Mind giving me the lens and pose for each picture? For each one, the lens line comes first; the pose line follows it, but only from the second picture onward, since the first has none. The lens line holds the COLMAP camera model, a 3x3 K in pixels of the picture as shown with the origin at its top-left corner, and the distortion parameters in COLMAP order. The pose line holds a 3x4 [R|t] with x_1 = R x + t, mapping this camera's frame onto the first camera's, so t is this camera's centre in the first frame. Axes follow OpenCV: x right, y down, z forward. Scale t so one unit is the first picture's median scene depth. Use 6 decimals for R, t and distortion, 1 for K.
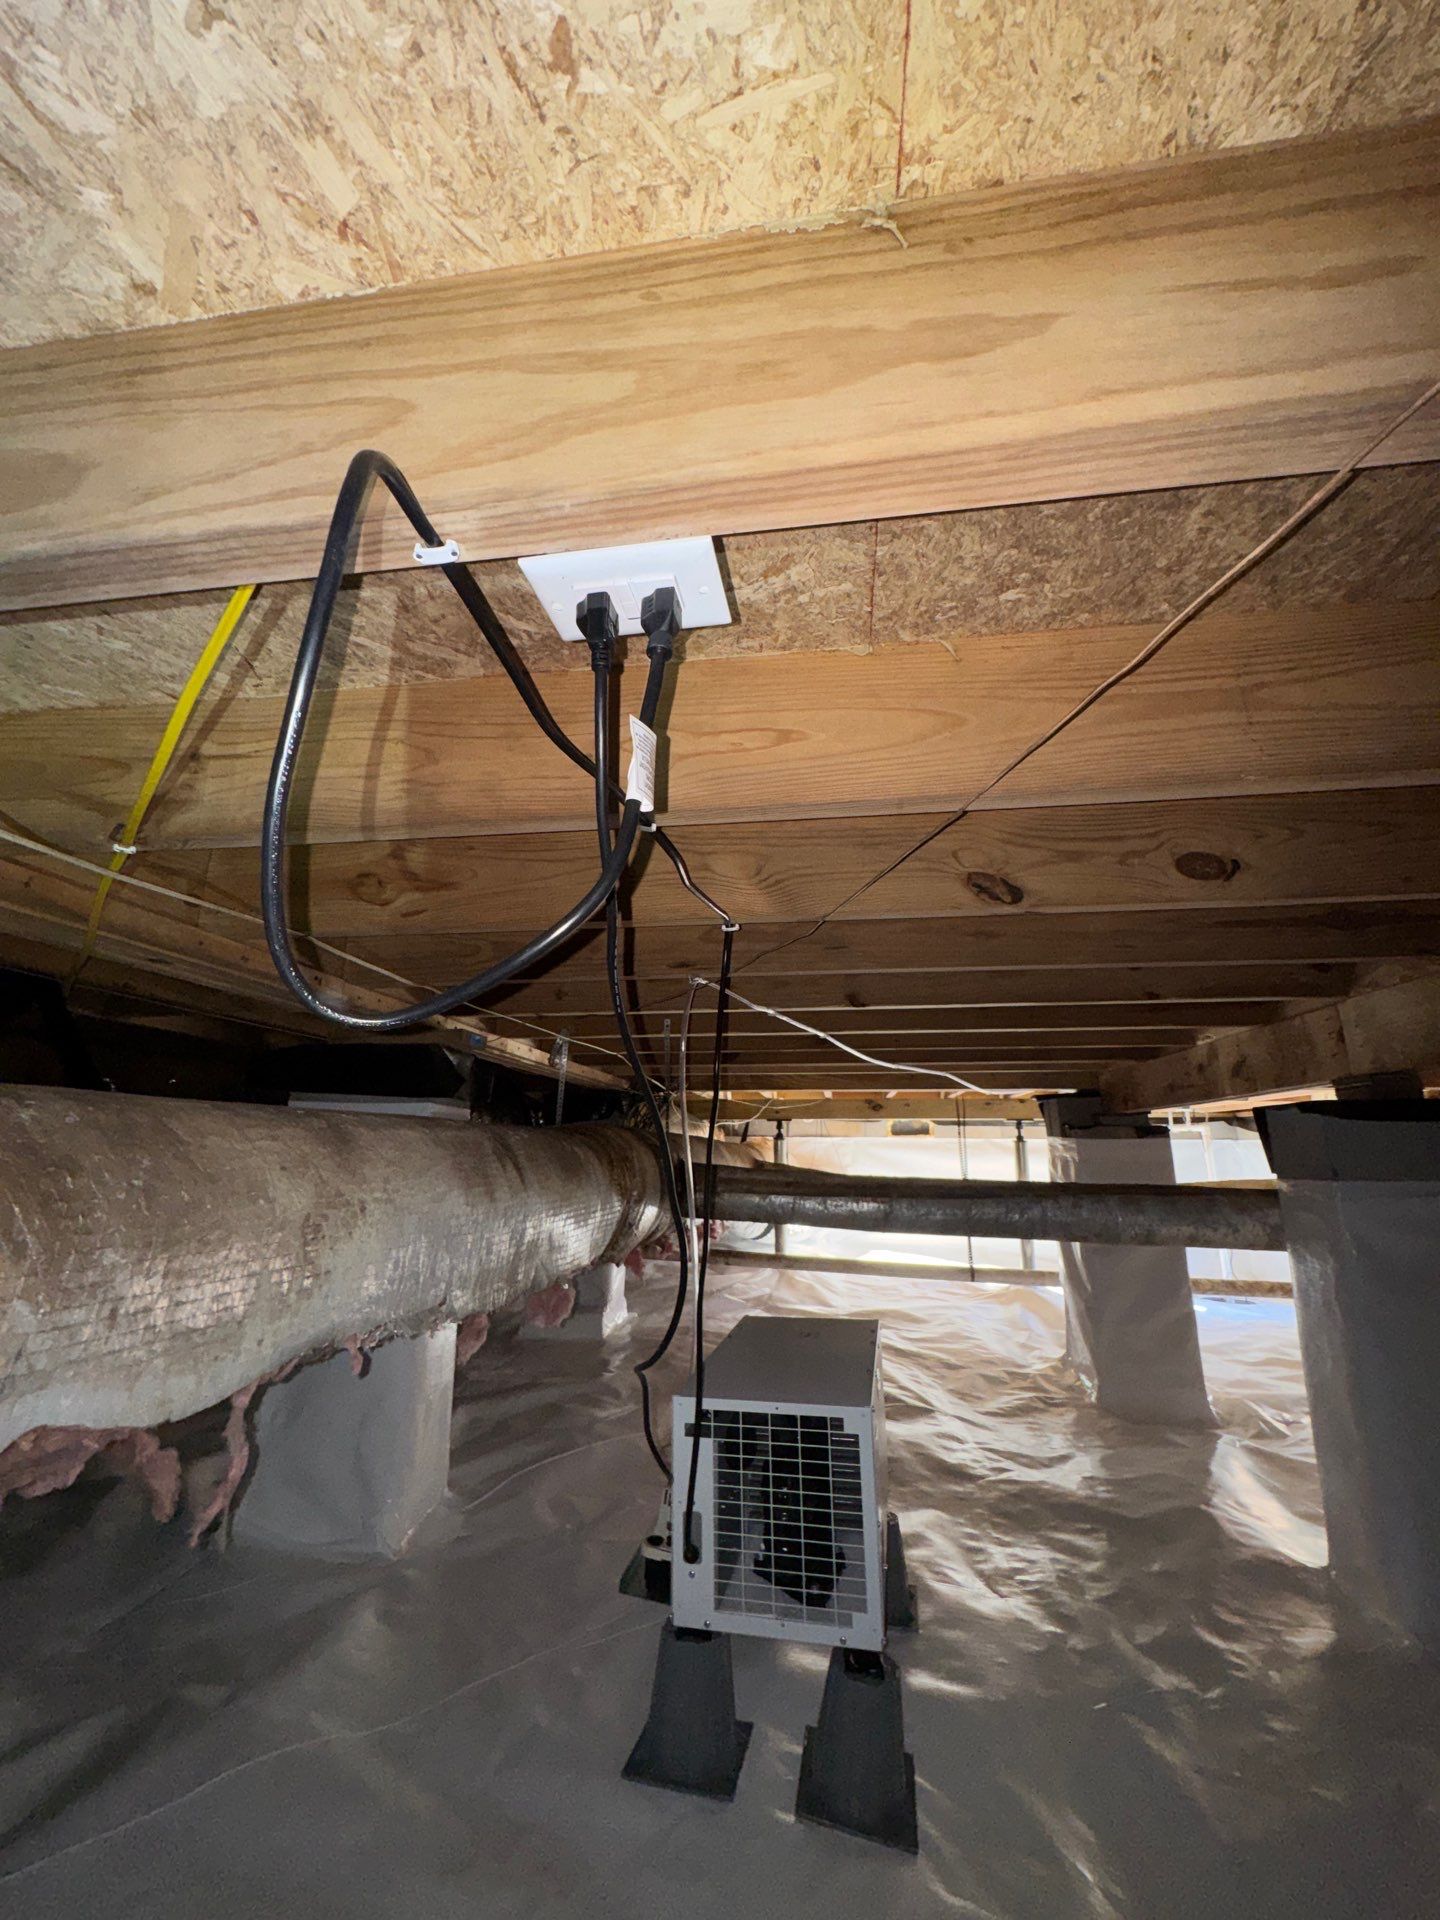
lens RADIAL K [[775.9, 0, 726.2], [0, 775.9, 953.0], [0, 0, 1]] dist [-0.001735, -0.000169]
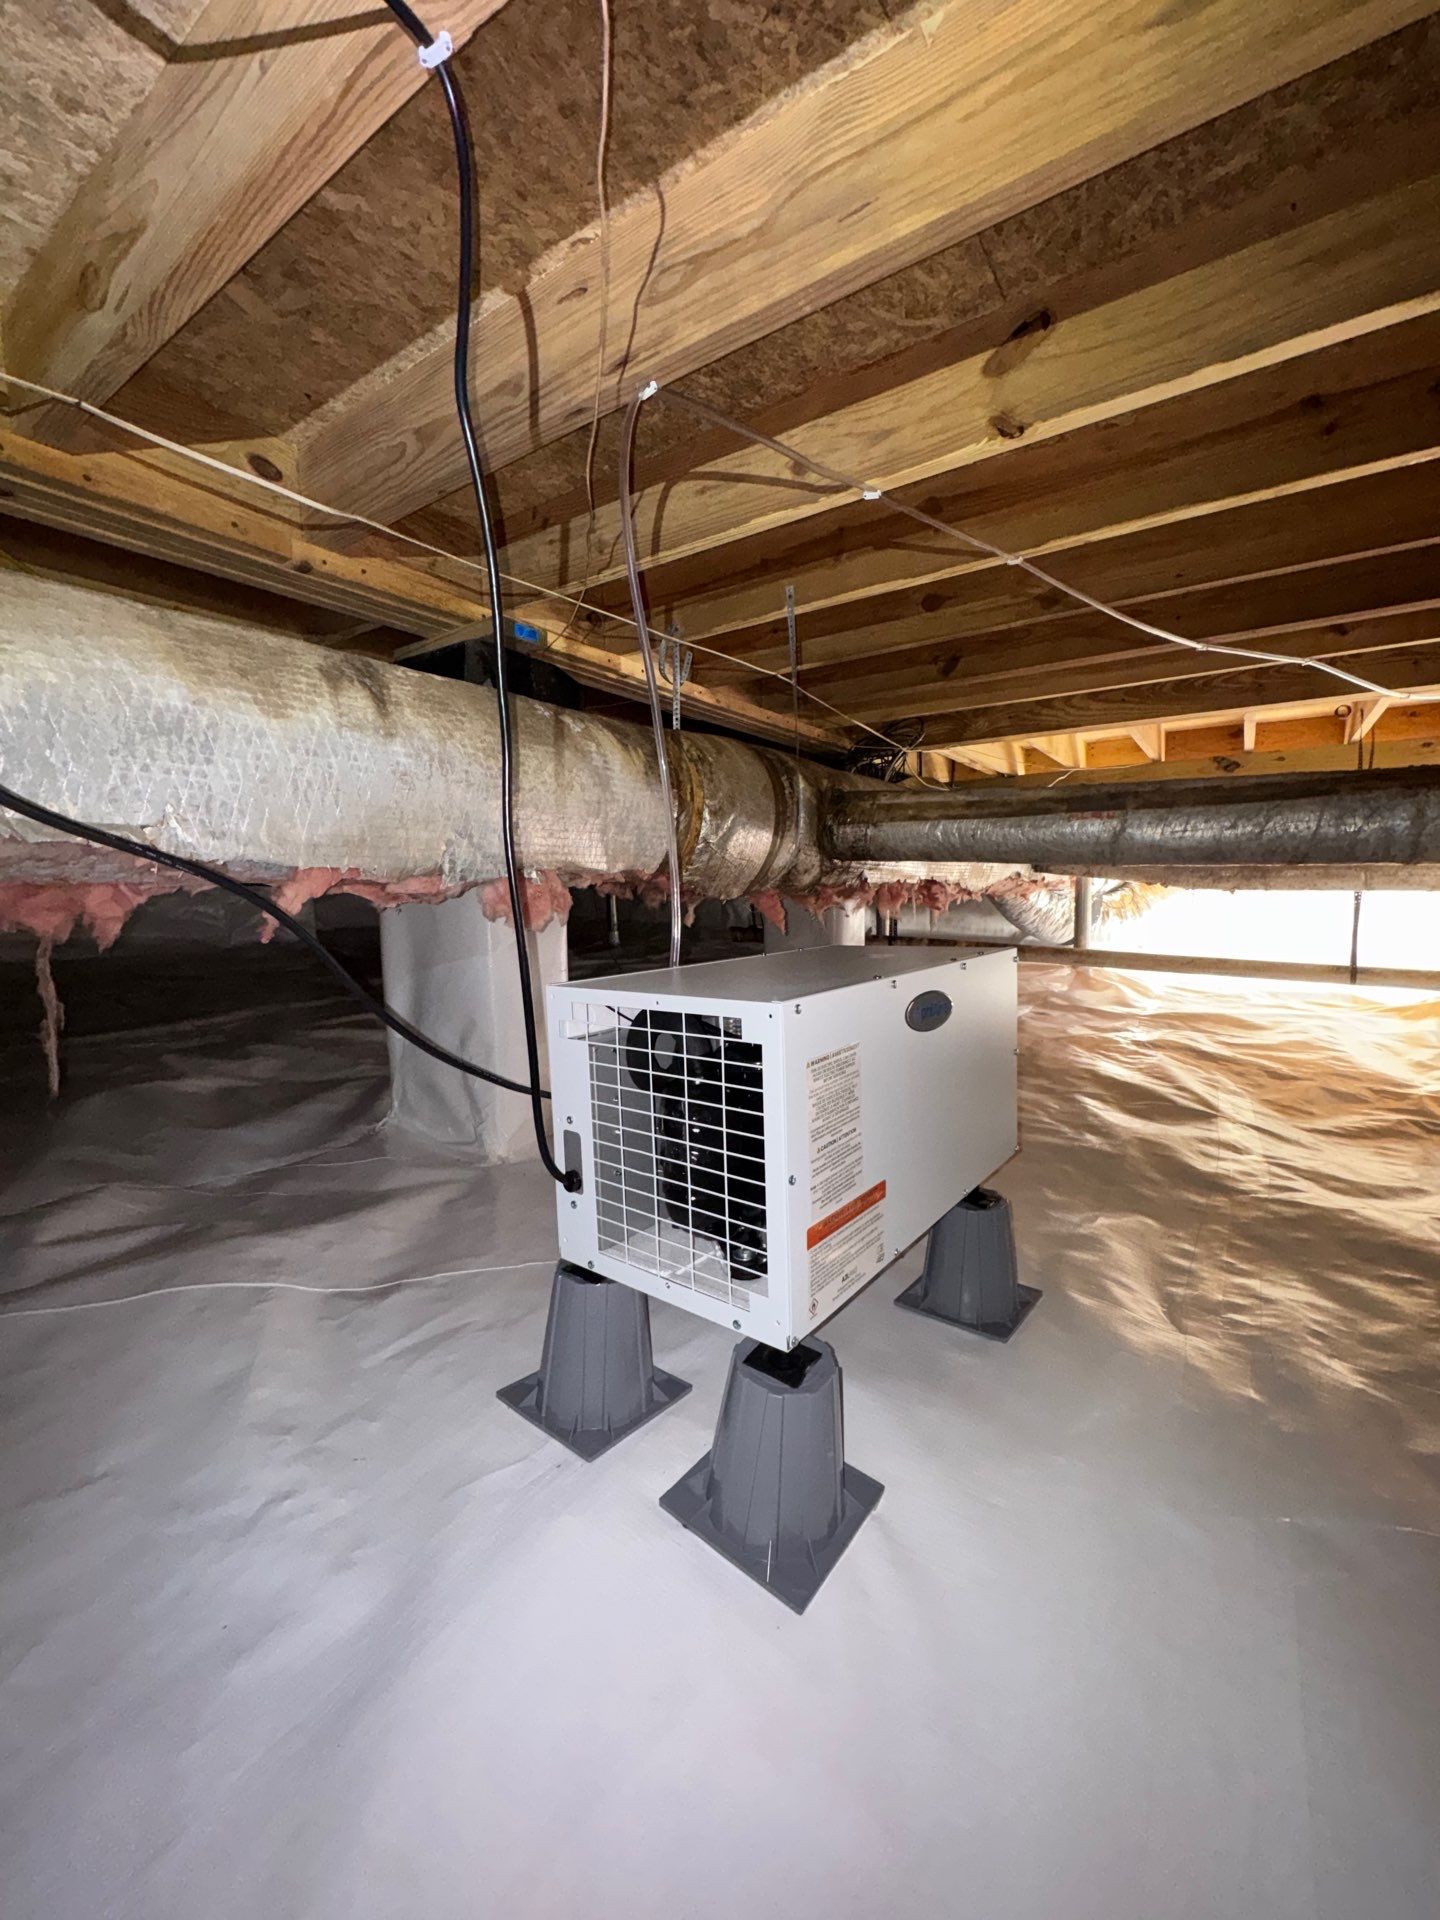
lens RADIAL K [[775.9, 0, 720.7], [0, 775.9, 963.9], [0, 0, 1]] dist [-0.001735, -0.000169]
pose [[0.896194, 0.021793, -0.443127, 0.219502], [0.129901, 0.942133, 0.309048, 0.210543], [0.424220, -0.334530, 0.841503, 0.287512]]
